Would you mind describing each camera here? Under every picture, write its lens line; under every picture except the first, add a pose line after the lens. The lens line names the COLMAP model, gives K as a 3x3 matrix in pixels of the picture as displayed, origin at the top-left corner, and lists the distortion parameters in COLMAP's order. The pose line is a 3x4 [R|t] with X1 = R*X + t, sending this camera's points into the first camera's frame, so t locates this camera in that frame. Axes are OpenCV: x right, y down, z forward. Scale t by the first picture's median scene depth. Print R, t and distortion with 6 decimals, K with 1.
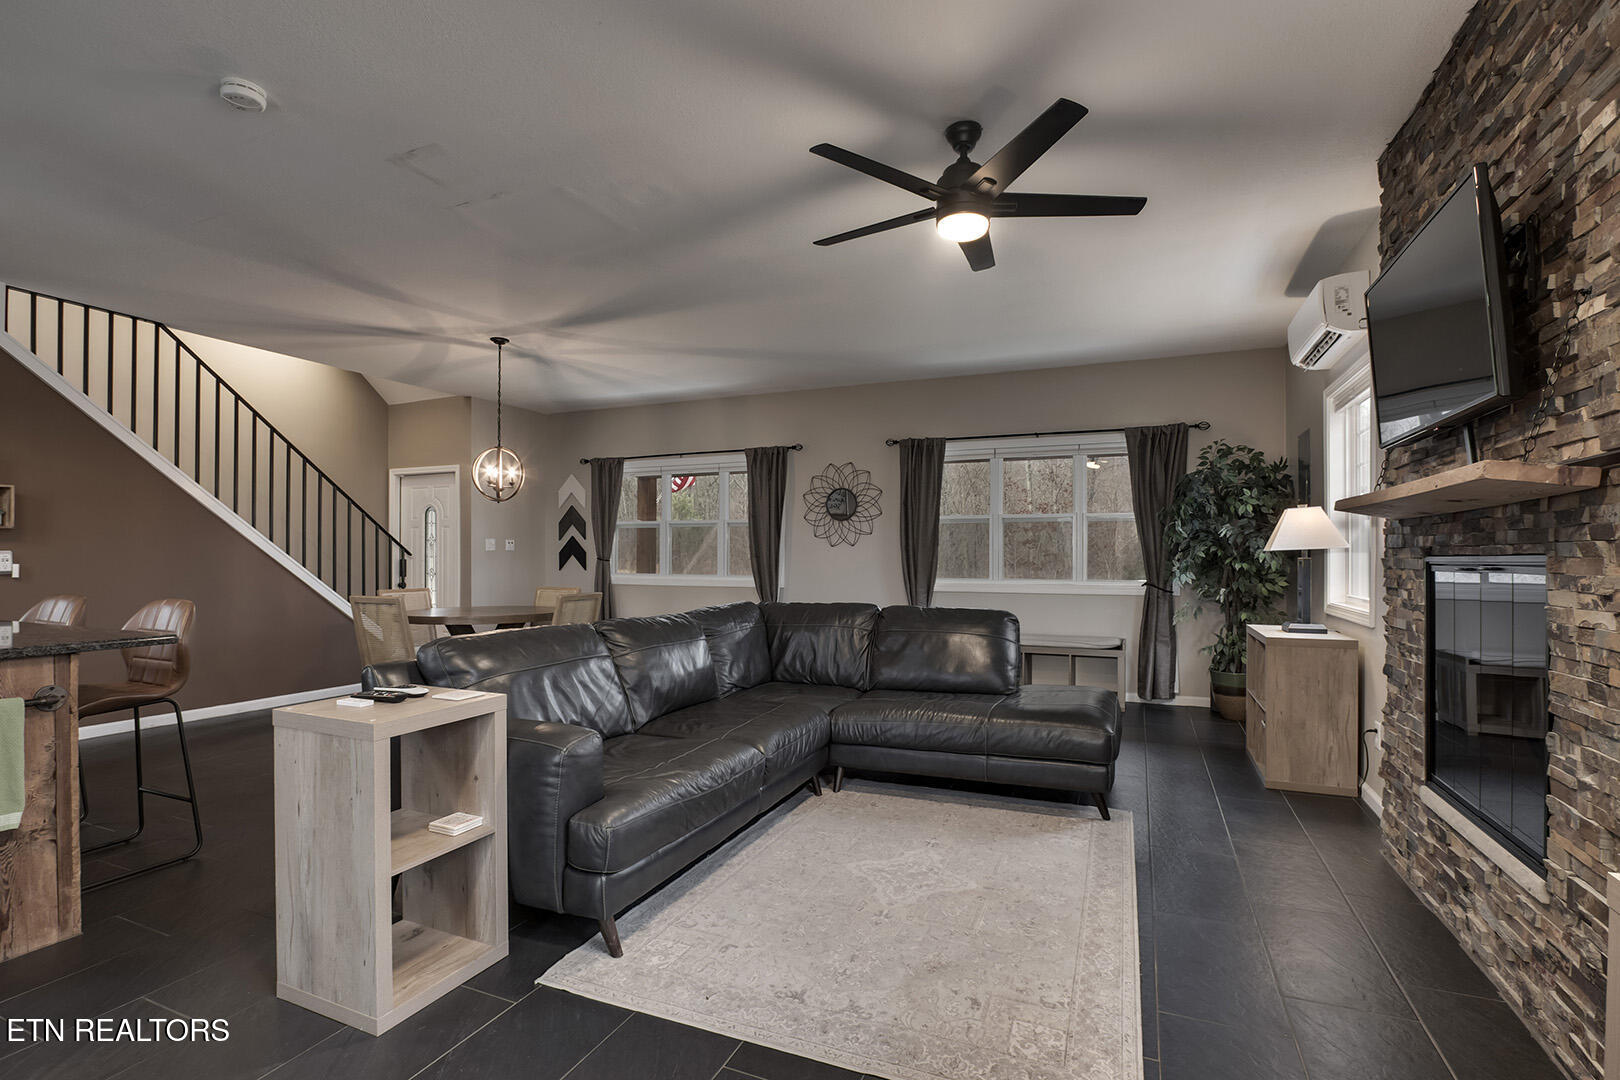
lens RADIAL K [[757.1, 0, 817.0], [0, 757.1, 554.7], [0, 0, 1]] dist [-0.025520, 0.003624]
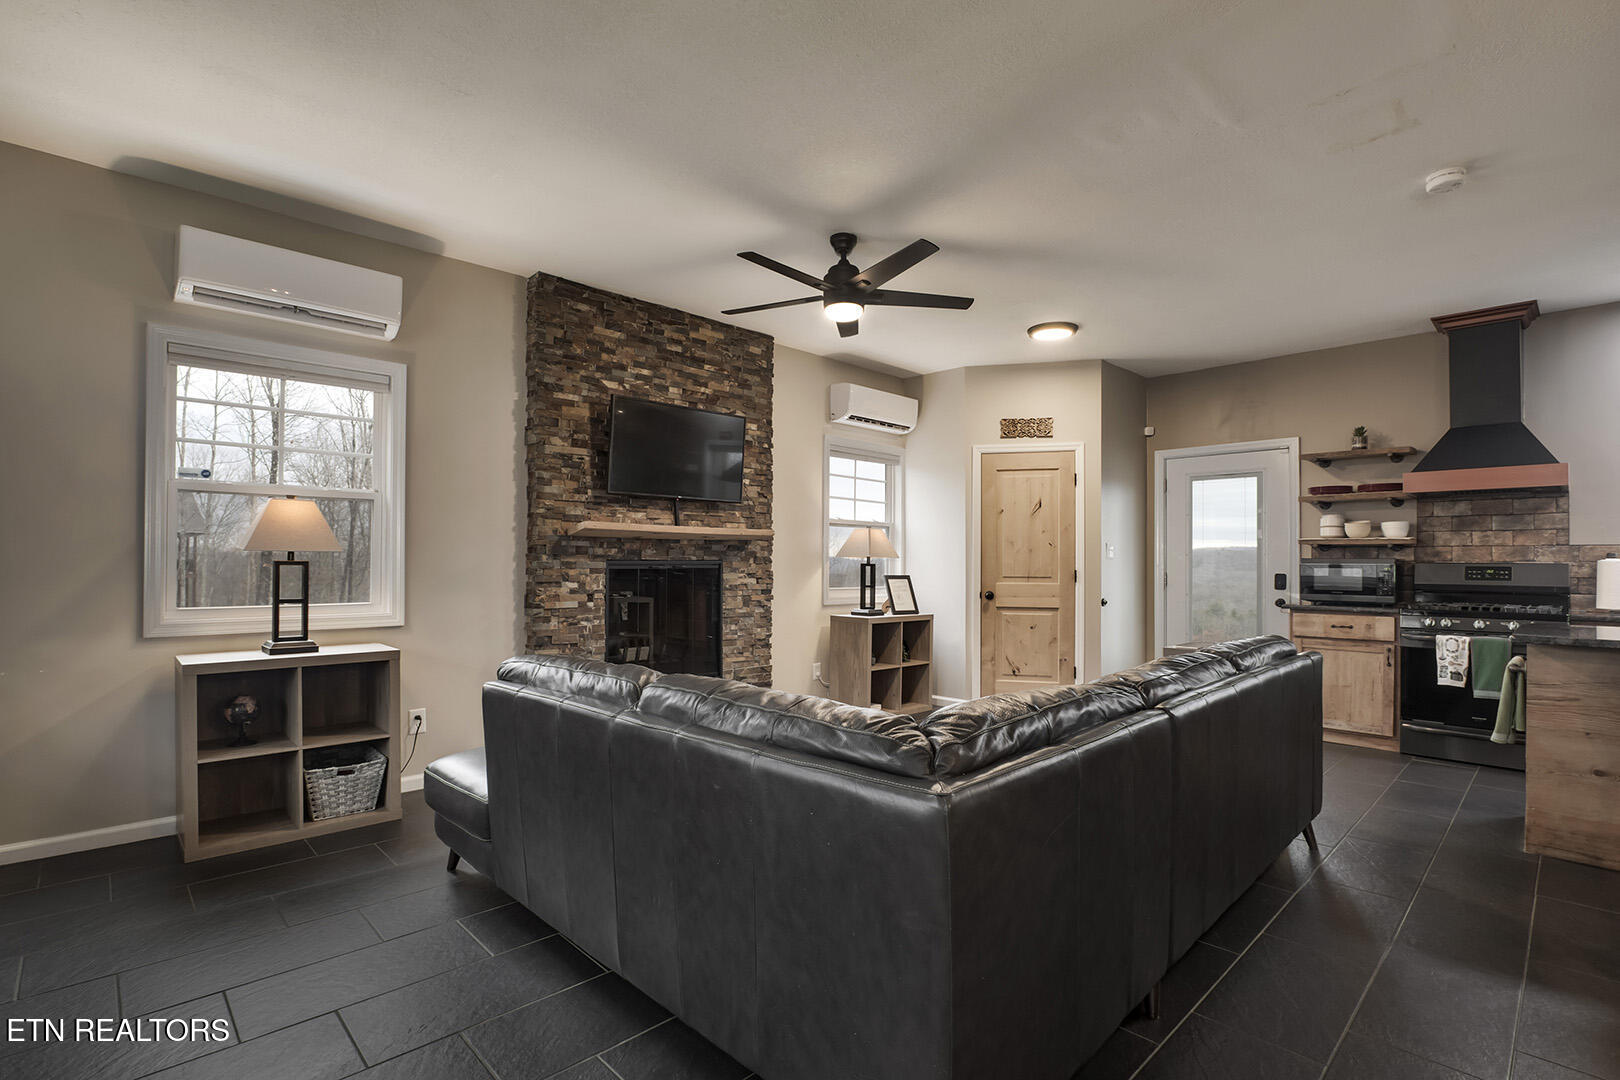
lens RADIAL K [[757.1, 0, 805.0], [0, 757.1, 556.6], [0, 0, 1]] dist [-0.025520, 0.003624]
pose [[-0.918955, -0.004588, 0.394336, -0.104435], [-0.007756, 0.999949, -0.006440, 0.000399], [-0.394287, -0.008977, -0.918944, 0.888323]]
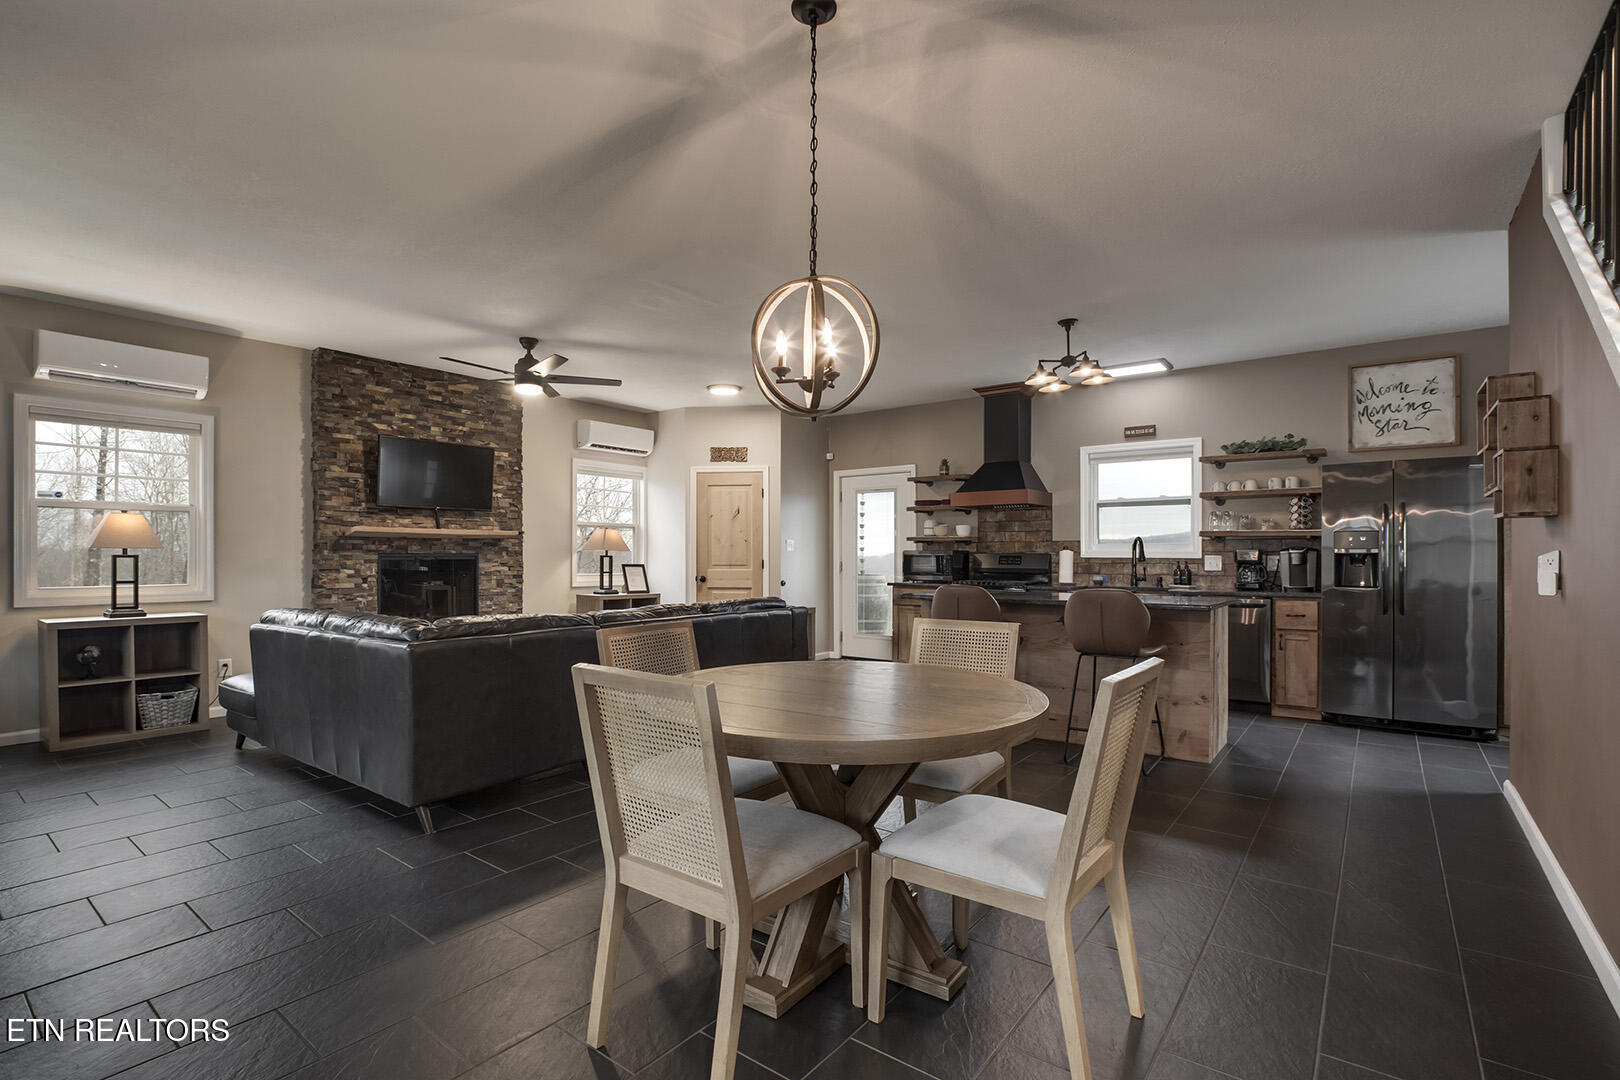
lens RADIAL K [[757.1, 0, 812.9], [0, 757.1, 555.6], [0, 0, 1]] dist [-0.025520, 0.003624]
pose [[-0.967857, -0.003349, 0.251480, -0.410234], [-0.003296, 0.999994, 0.000632, 0.000401], [-0.251481, -0.000218, -0.967862, 1.087966]]
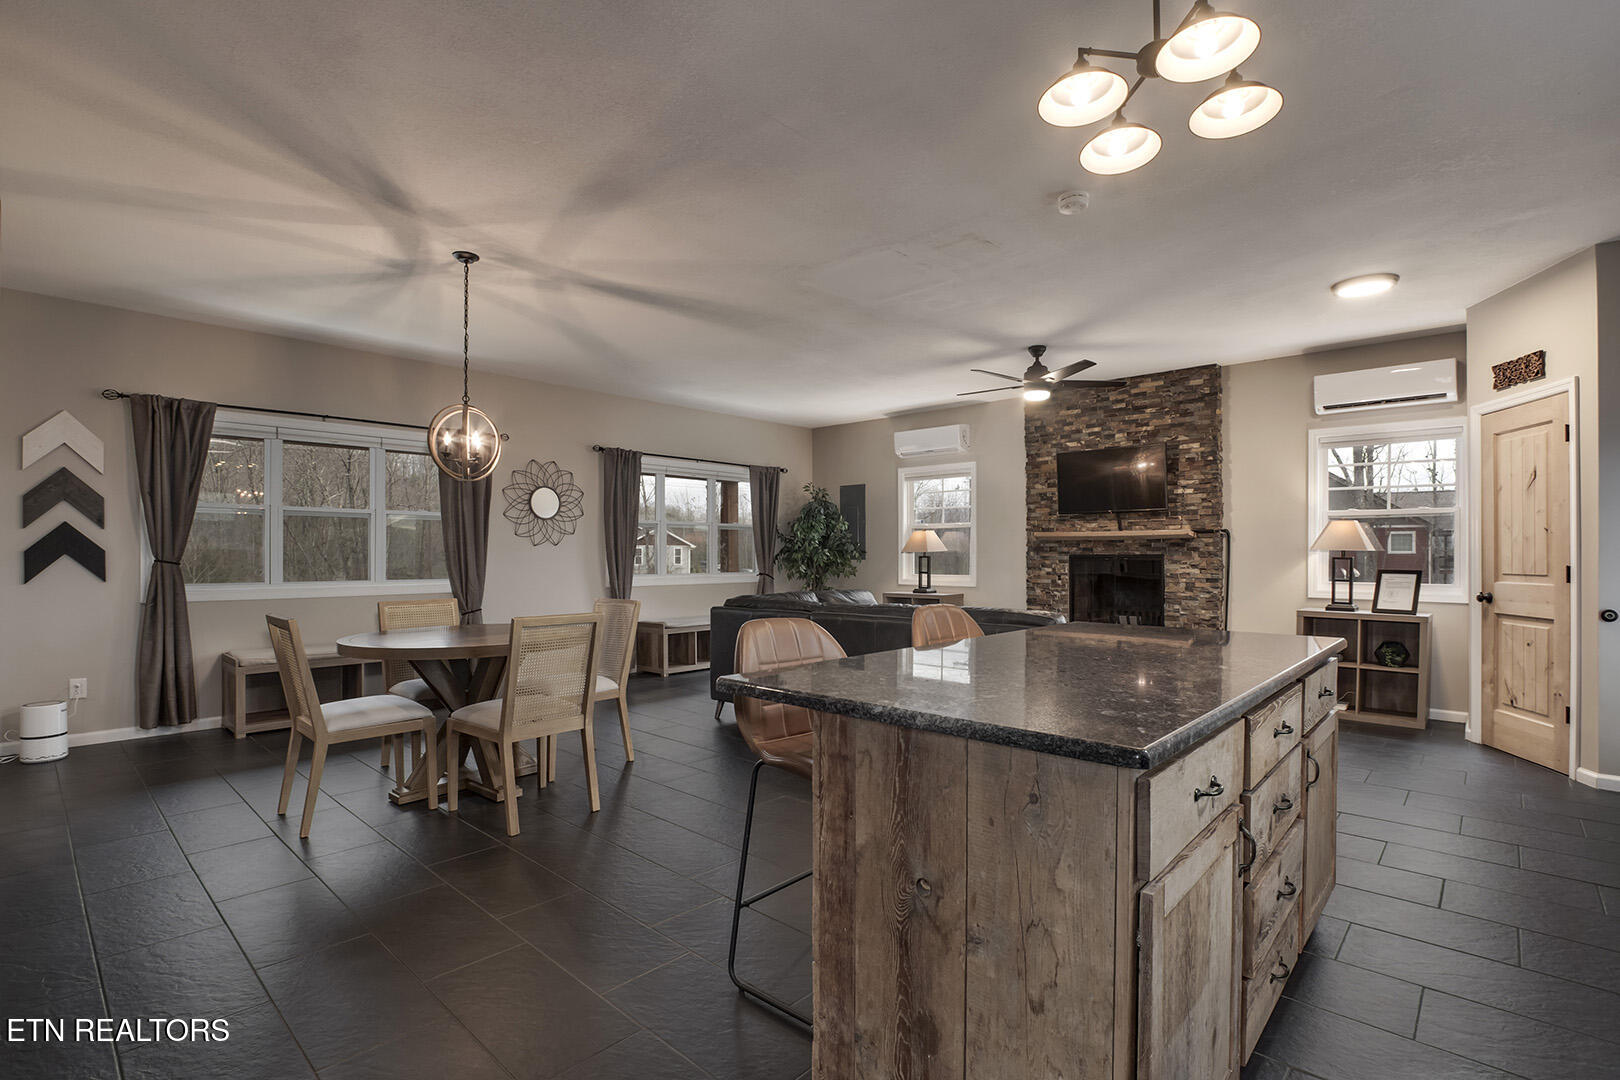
lens RADIAL K [[757.1, 0, 813.1], [0, 757.1, 554.4], [0, 0, 1]] dist [-0.025520, 0.003624]
pose [[0.338229, -0.001622, 0.941062, -0.773377], [-0.000106, 0.999998, 0.001762, -0.001891], [-0.941064, -0.000696, 0.338228, 0.349505]]
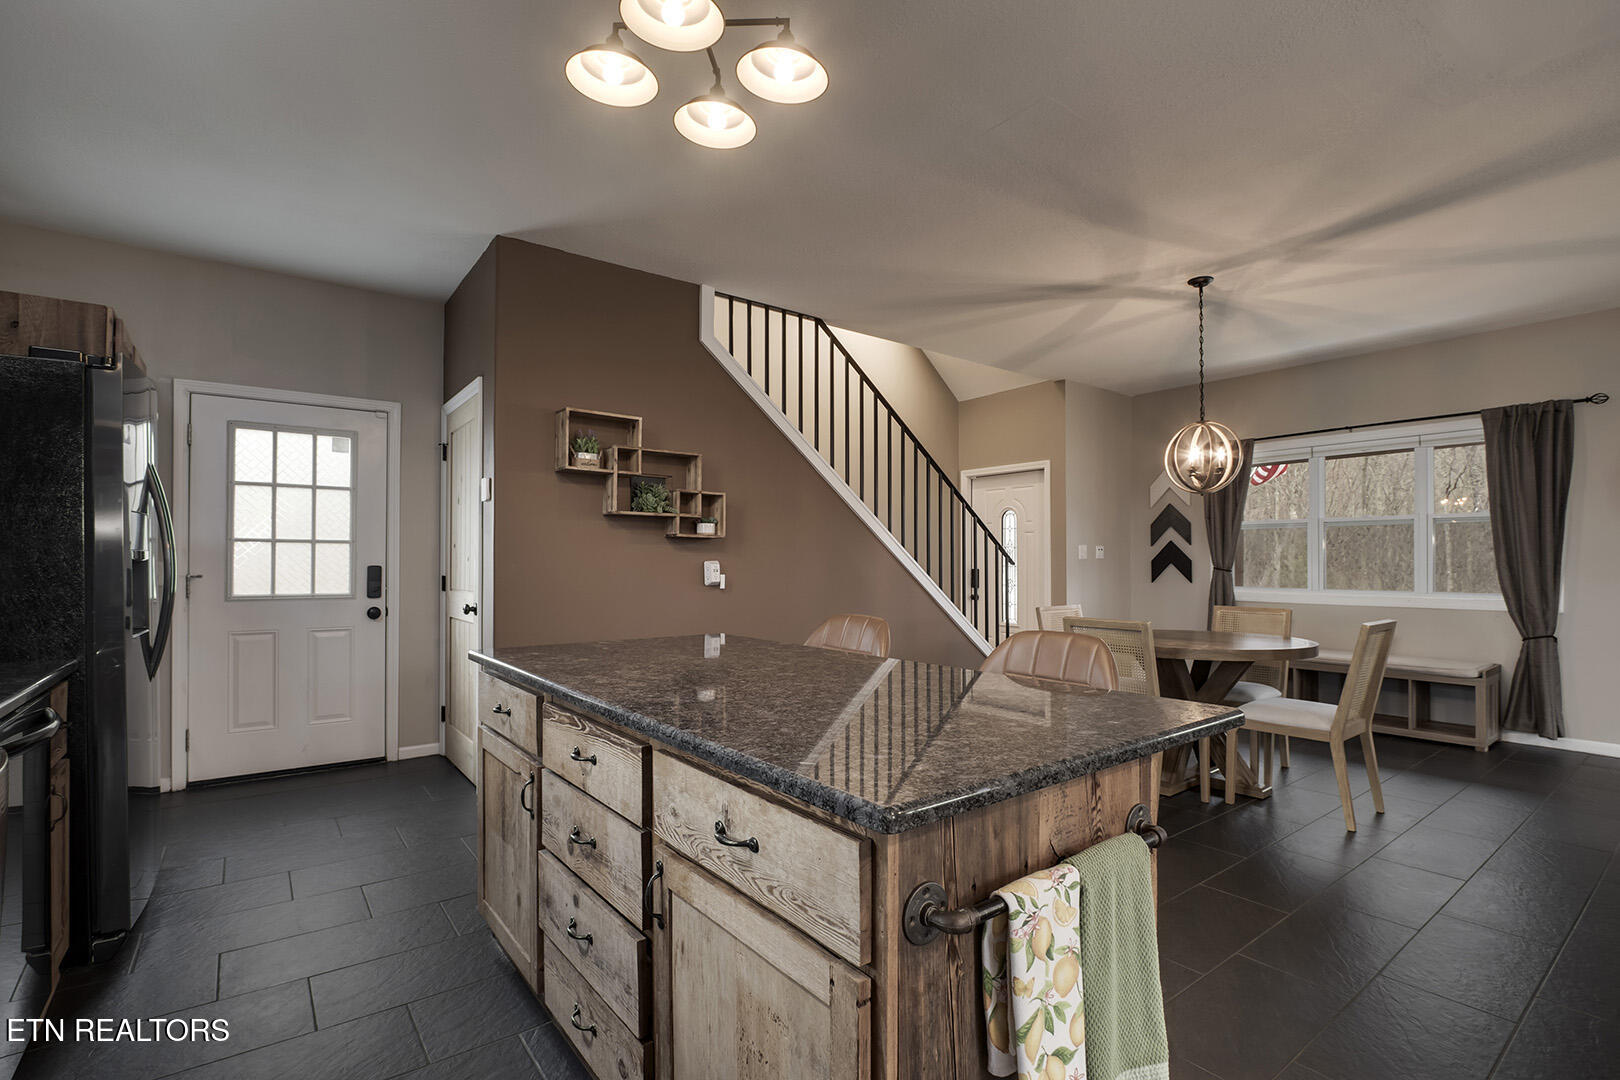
lens RADIAL K [[757.1, 0, 810.9], [0, 757.1, 554.6], [0, 0, 1]] dist [-0.025520, 0.003624]
pose [[0.866472, -0.006679, -0.499180, -0.302409], [0.001096, 0.999934, -0.011478, -0.001395], [0.499224, 0.009398, 0.866422, 0.118762]]
